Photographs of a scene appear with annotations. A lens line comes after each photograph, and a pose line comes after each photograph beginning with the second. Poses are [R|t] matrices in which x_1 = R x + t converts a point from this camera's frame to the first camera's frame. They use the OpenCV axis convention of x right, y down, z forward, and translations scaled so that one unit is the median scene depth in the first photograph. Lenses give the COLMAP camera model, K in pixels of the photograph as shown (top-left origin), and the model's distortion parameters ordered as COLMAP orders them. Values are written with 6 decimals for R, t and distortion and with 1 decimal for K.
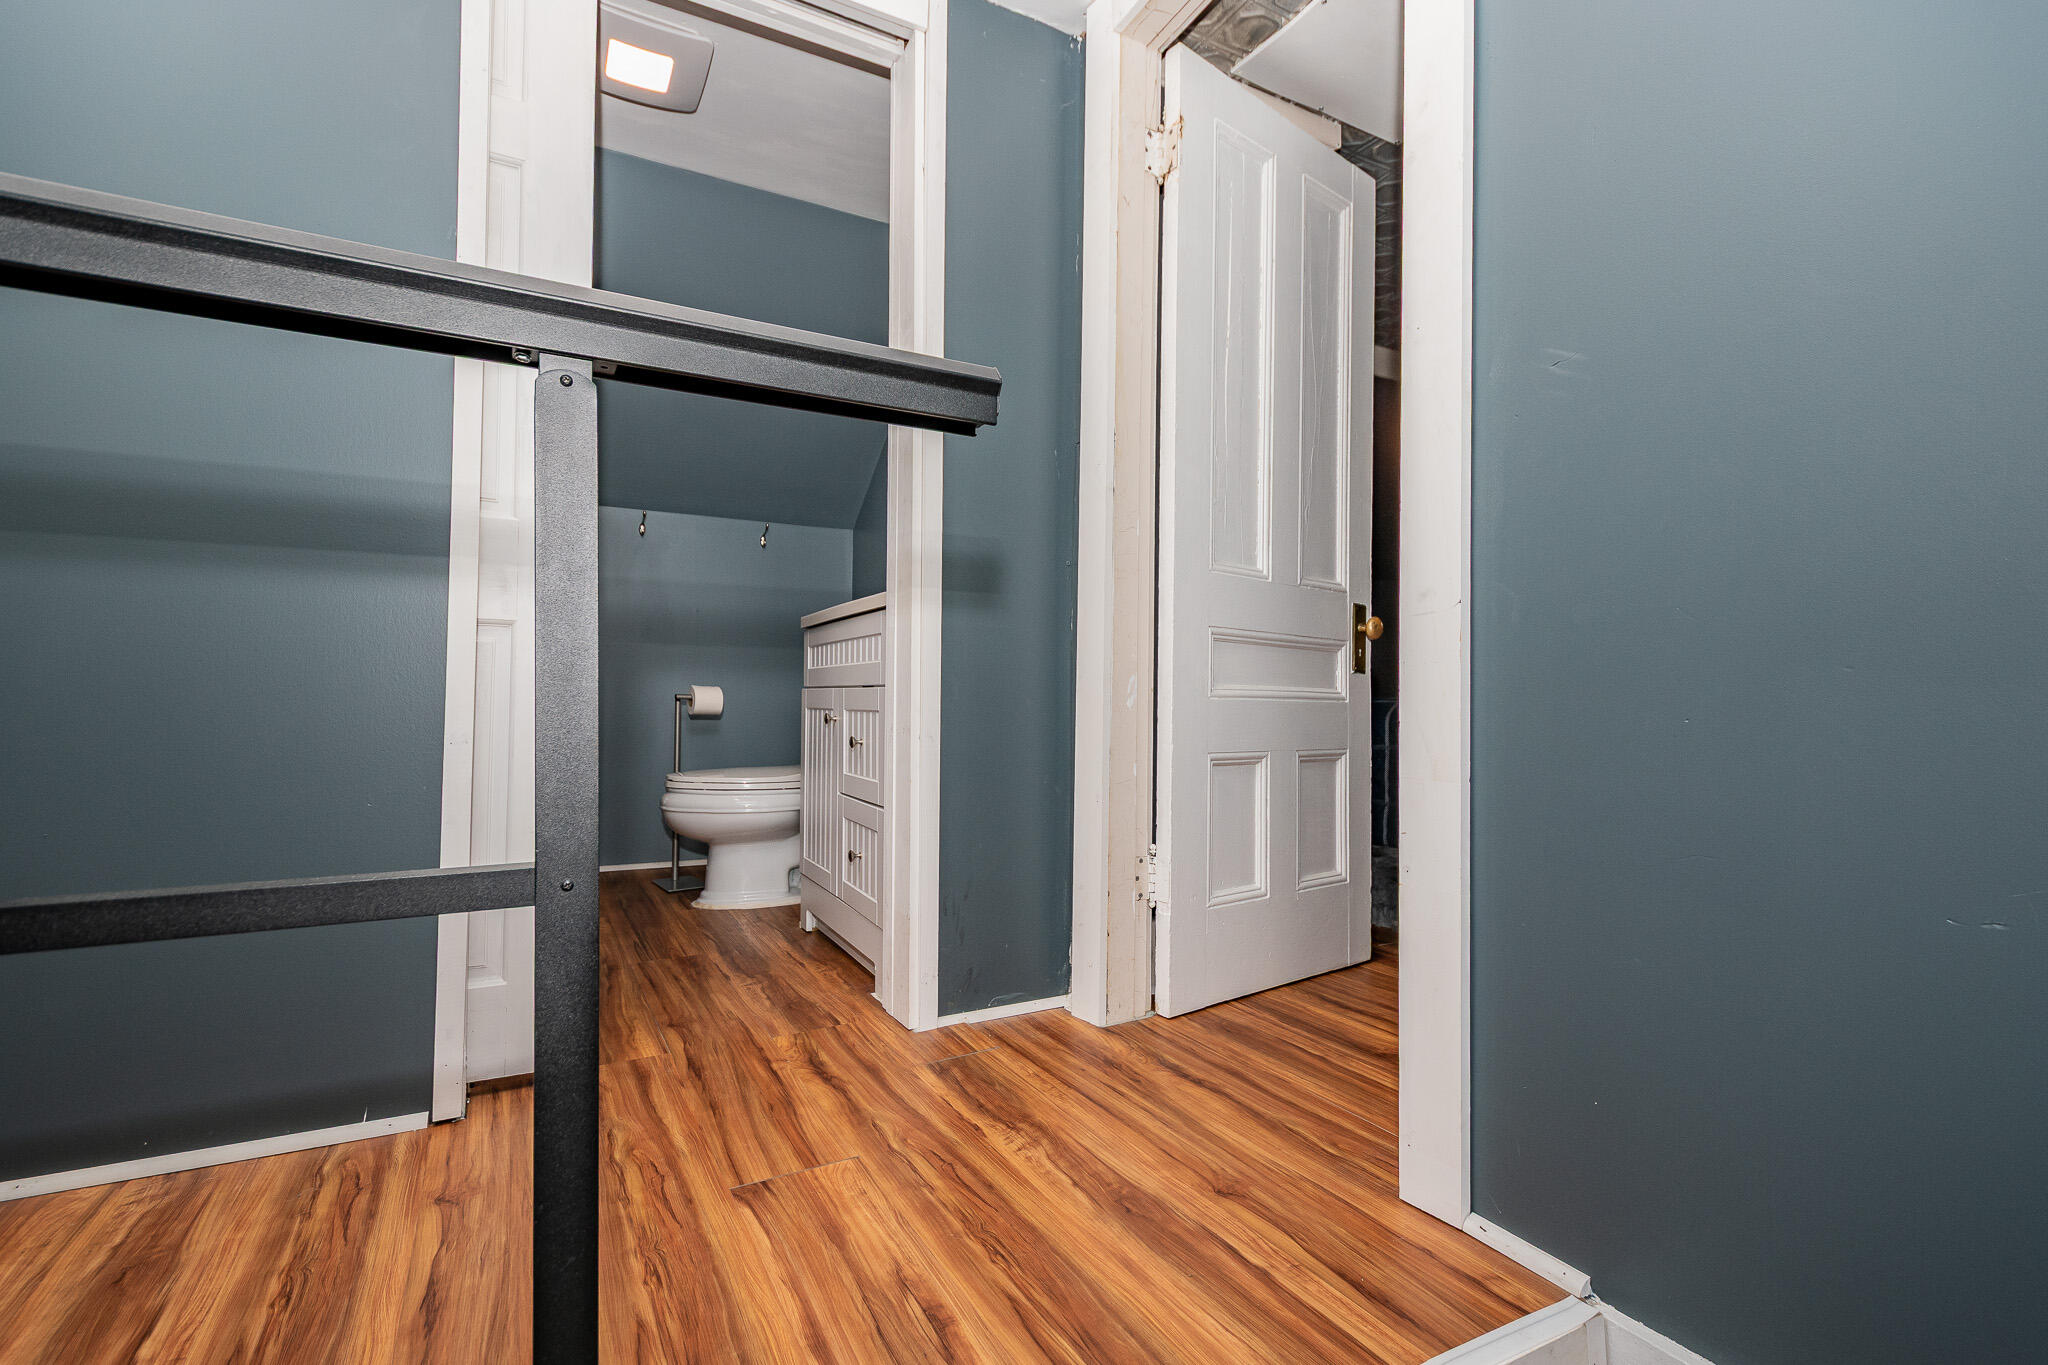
lens RADIAL K [[893.8, 0, 1026.6], [0, 893.8, 686.4], [0, 0, 1]] dist [0.011646, -0.004808]
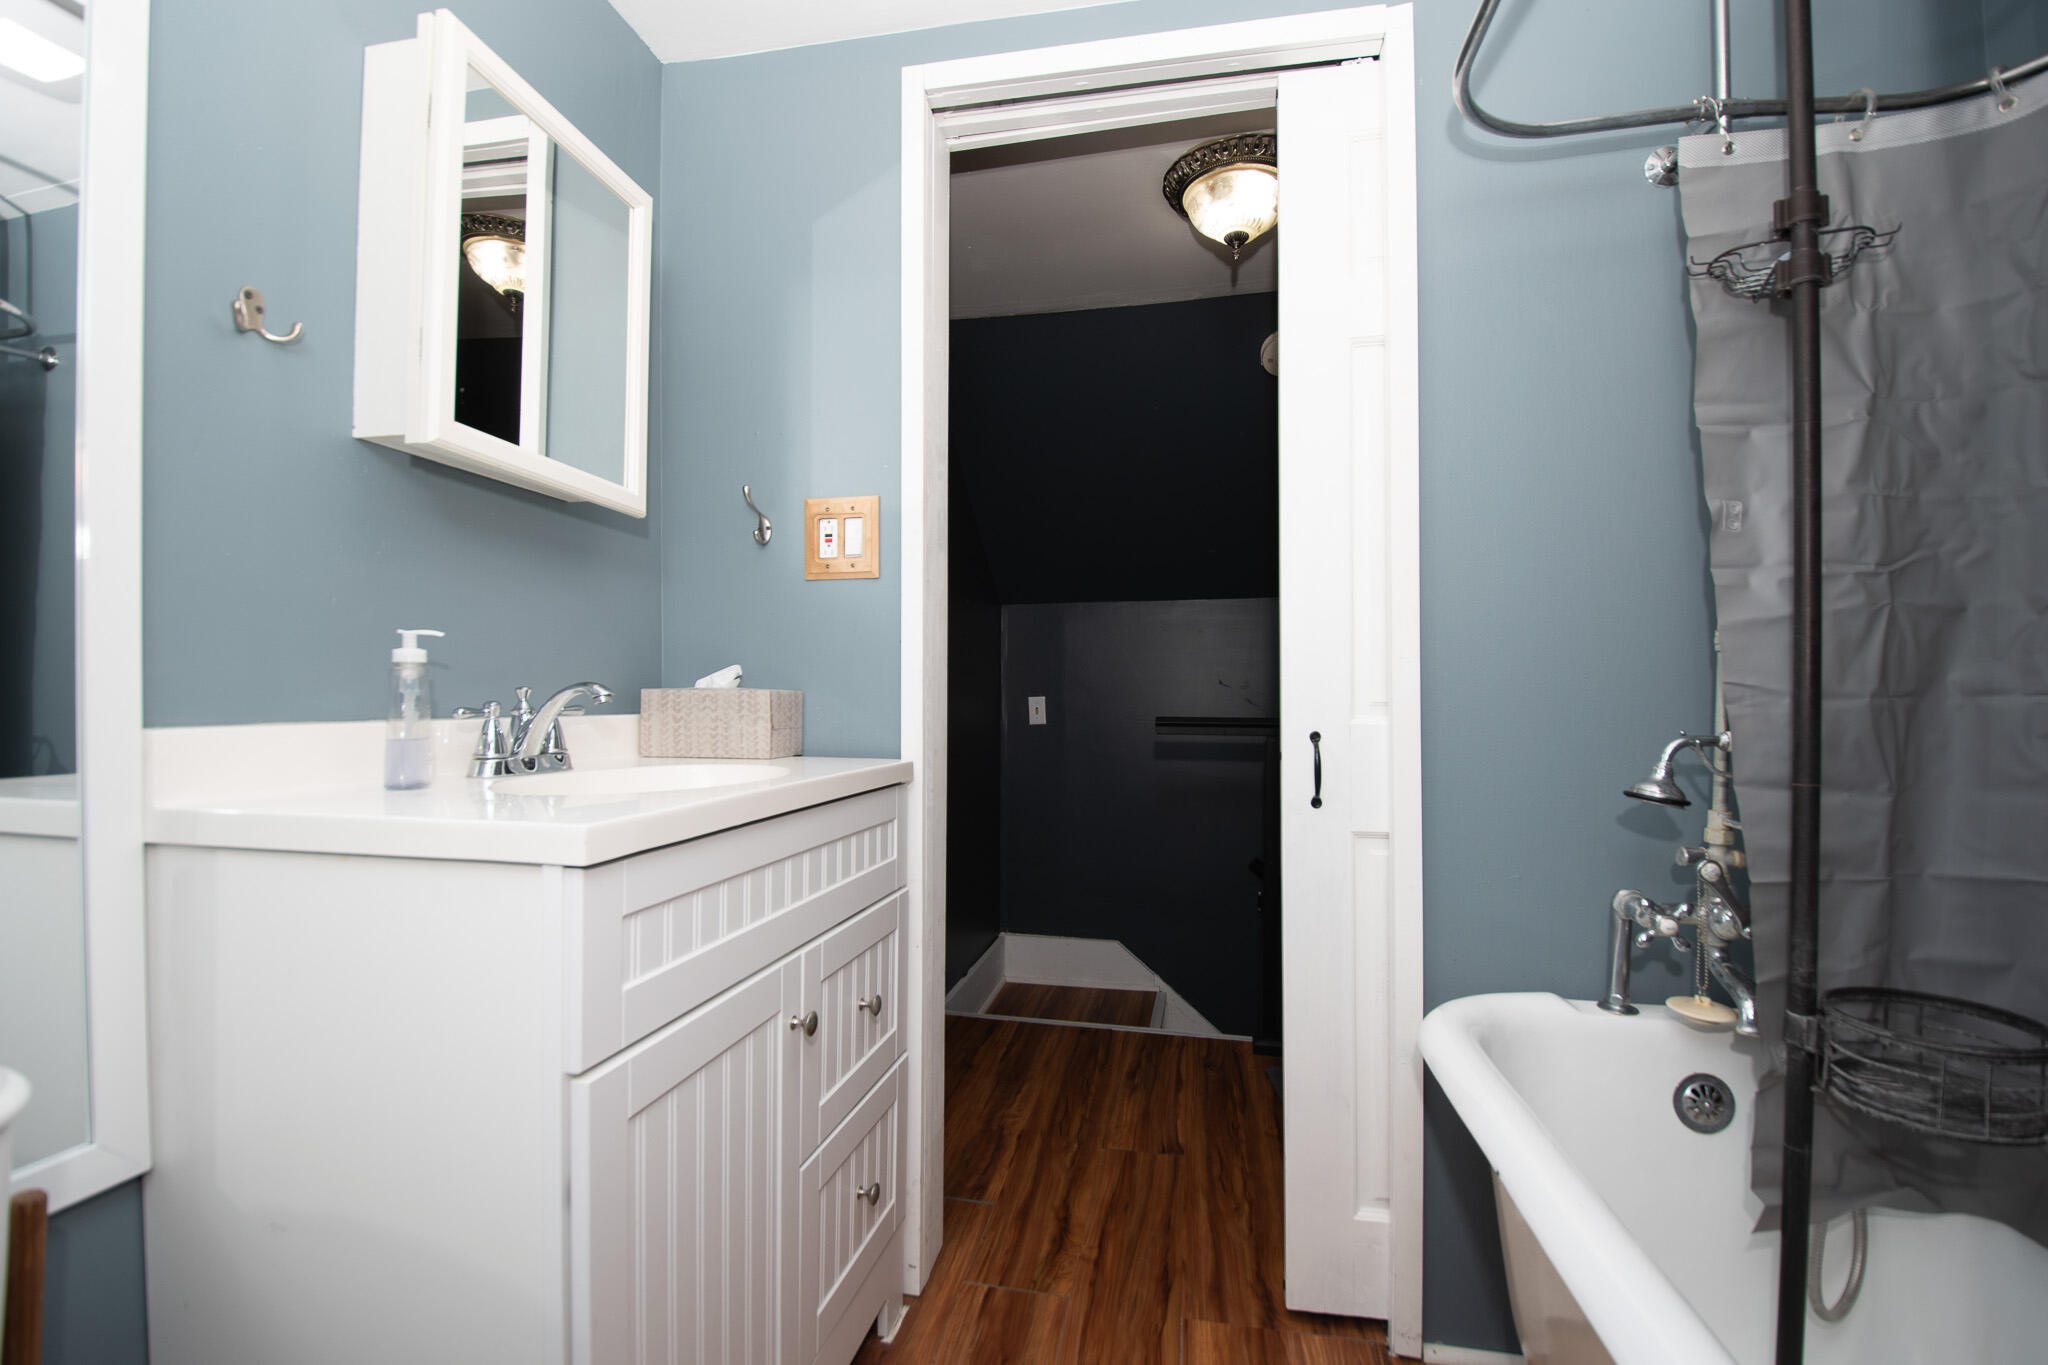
lens RADIAL K [[893.8, 0, 1024.1], [0, 893.8, 683.4], [0, 0, 1]] dist [0.011646, -0.004808]
pose [[-0.760194, -0.001798, 0.649693, -1.045529], [-0.015507, 0.999762, -0.015377, -0.233631], [-0.649511, -0.021764, -0.760041, 2.195272]]
